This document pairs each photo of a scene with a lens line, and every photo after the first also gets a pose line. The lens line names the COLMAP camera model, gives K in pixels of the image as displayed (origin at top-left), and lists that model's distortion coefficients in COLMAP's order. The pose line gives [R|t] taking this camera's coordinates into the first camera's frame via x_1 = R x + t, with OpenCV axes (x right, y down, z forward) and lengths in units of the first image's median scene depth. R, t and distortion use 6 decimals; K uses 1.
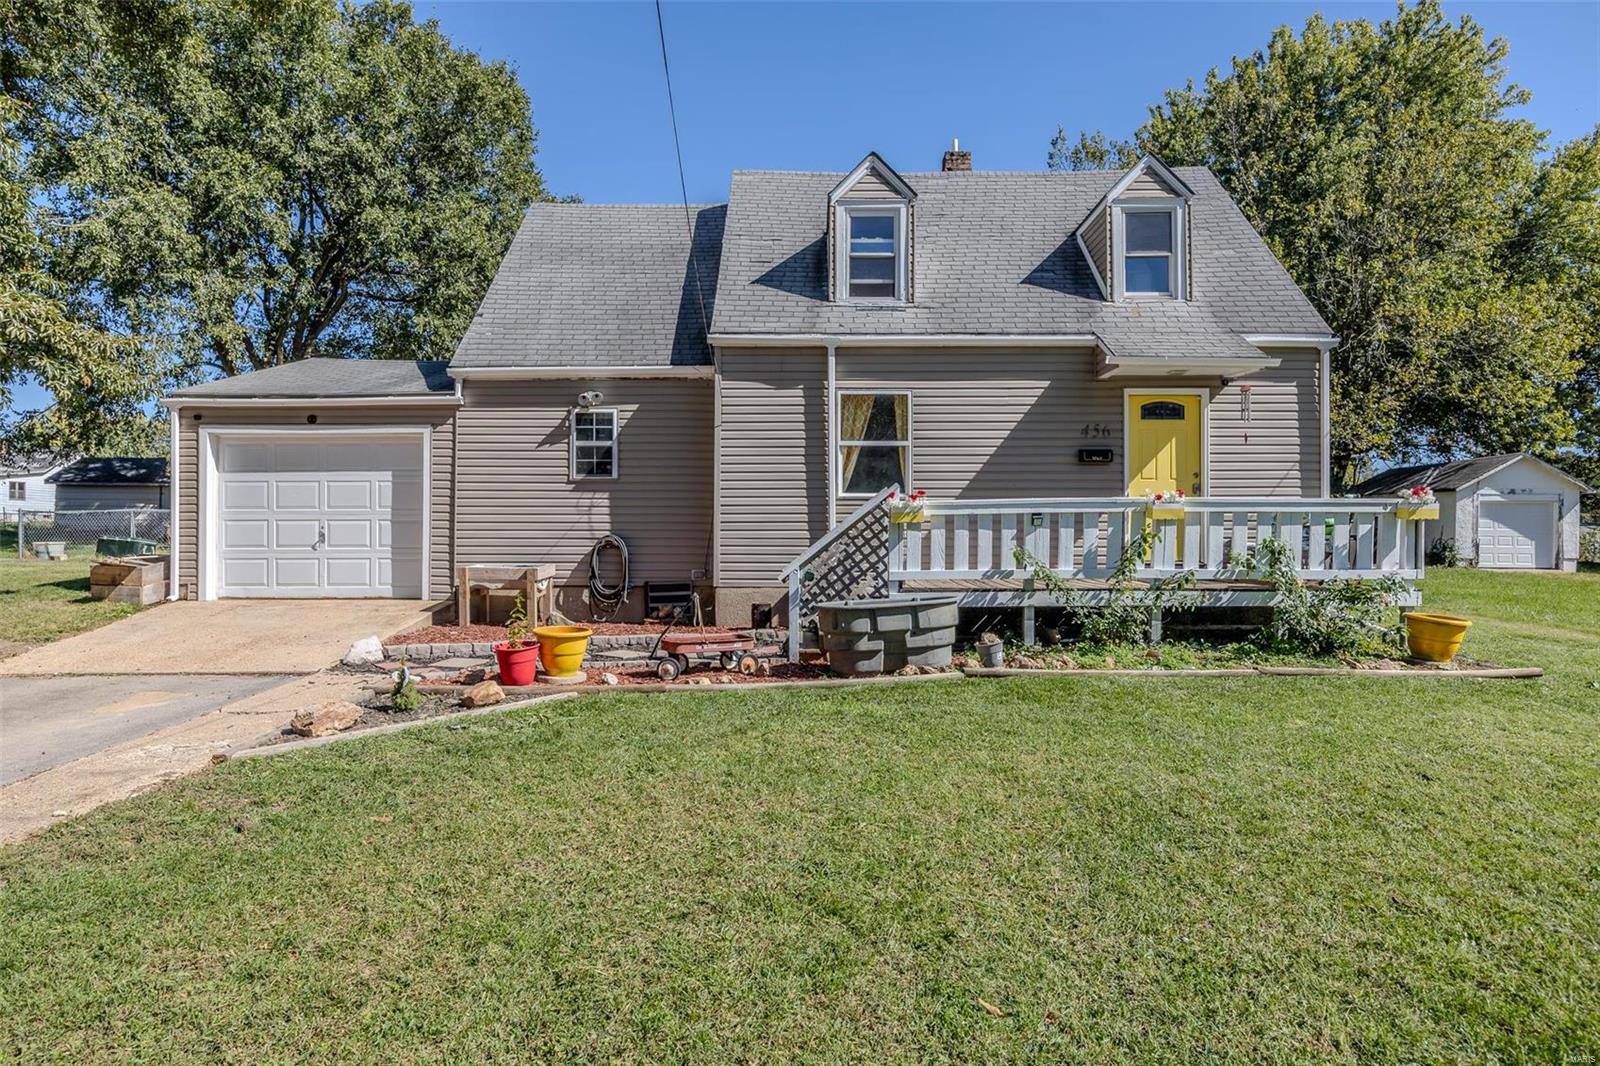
lens RADIAL K [[847.5, 0, 799.9], [0, 847.5, 548.4], [0, 0, 1]] dist [0.001823, -0.000027]
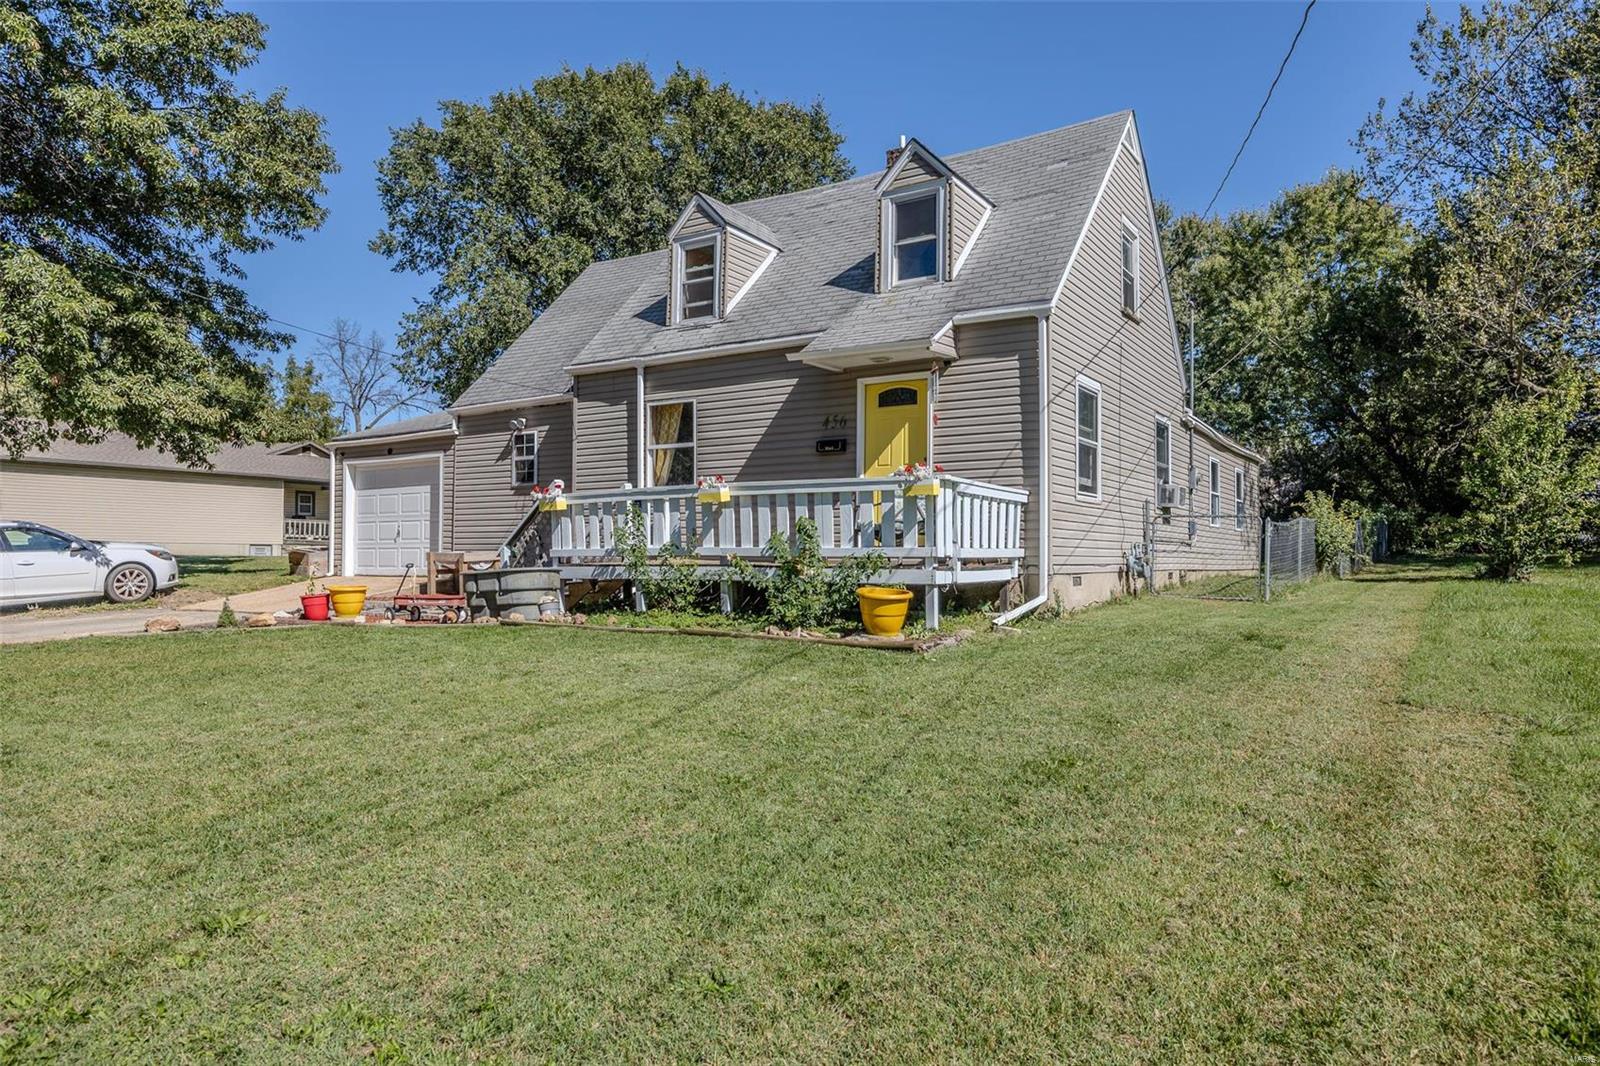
lens RADIAL K [[994.6, 0, 776.6], [0, 994.6, 537.9], [0, 0, 1]] dist [-0.009786, 0.000615]
pose [[0.843693, -0.009288, -0.536746, 0.936732], [-0.001083, 0.999819, -0.019002, 0.027831], [0.536825, 0.016613, 0.843530, -0.072058]]
